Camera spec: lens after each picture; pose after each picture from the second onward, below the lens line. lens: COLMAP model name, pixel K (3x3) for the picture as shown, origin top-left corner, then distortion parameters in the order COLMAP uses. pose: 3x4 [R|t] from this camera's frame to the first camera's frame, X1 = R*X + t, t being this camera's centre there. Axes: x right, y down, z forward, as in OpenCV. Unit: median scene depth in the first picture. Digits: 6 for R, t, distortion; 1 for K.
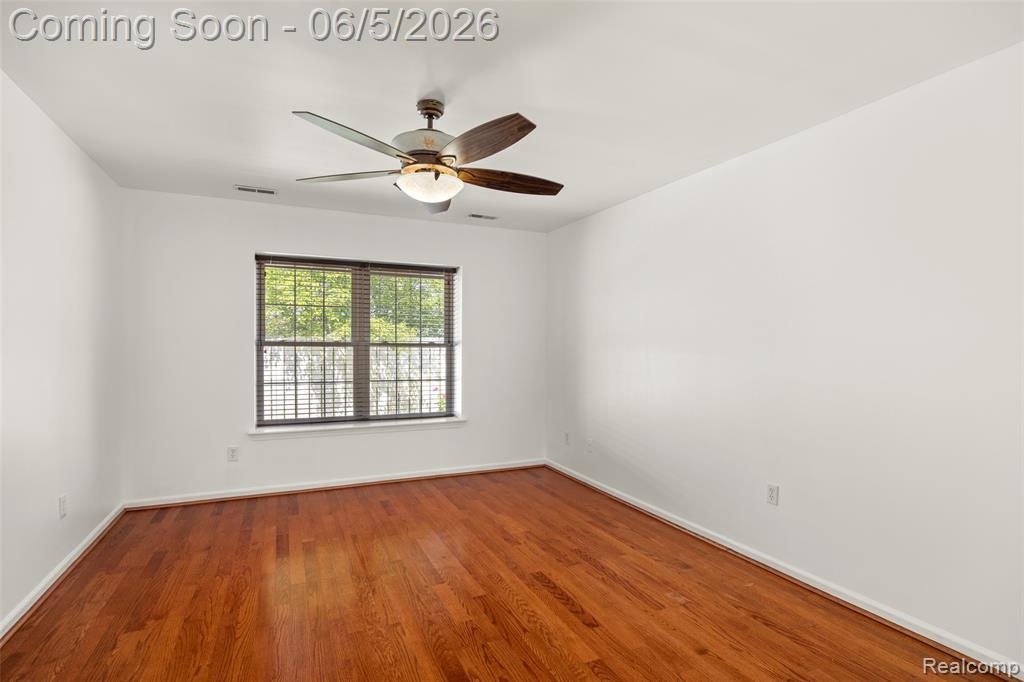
lens RADIAL K [[508.2, 0, 512.0], [0, 508.2, 341.0], [0, 0, 1]] dist [-0.001042, -0.000109]
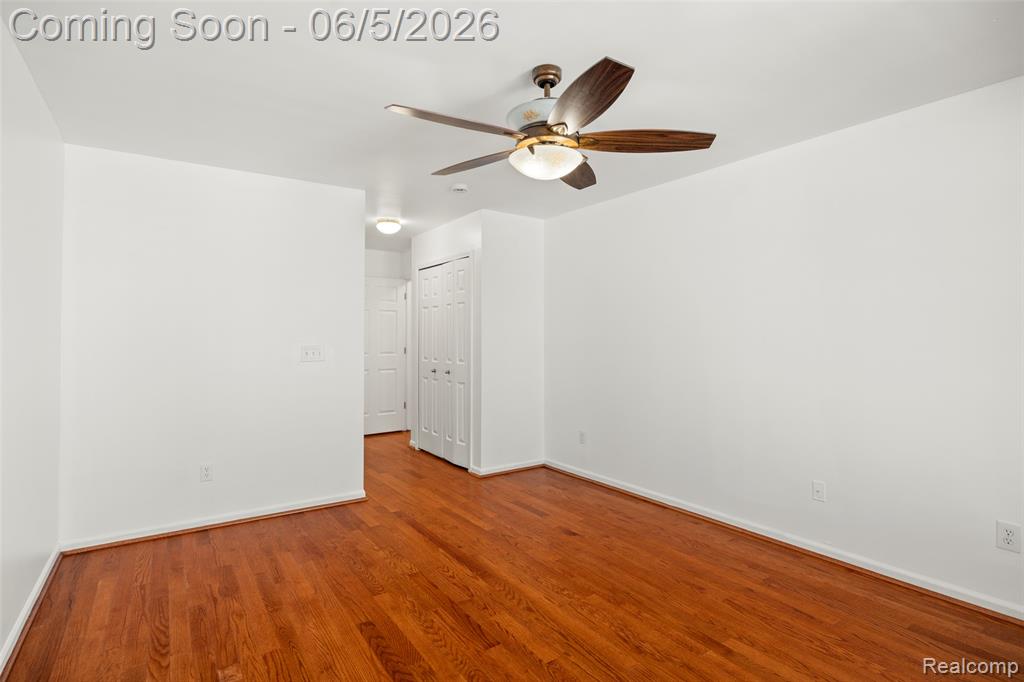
lens RADIAL K [[508.2, 0, 512.0], [0, 508.2, 341.0], [0, 0, 1]] dist [-0.001042, -0.000109]
pose [[-0.985055, -0.001981, -0.172230, 0.050171], [-0.001370, 0.999992, -0.003666, 0.018383], [0.172236, -0.003375, -0.985050, 1.946464]]
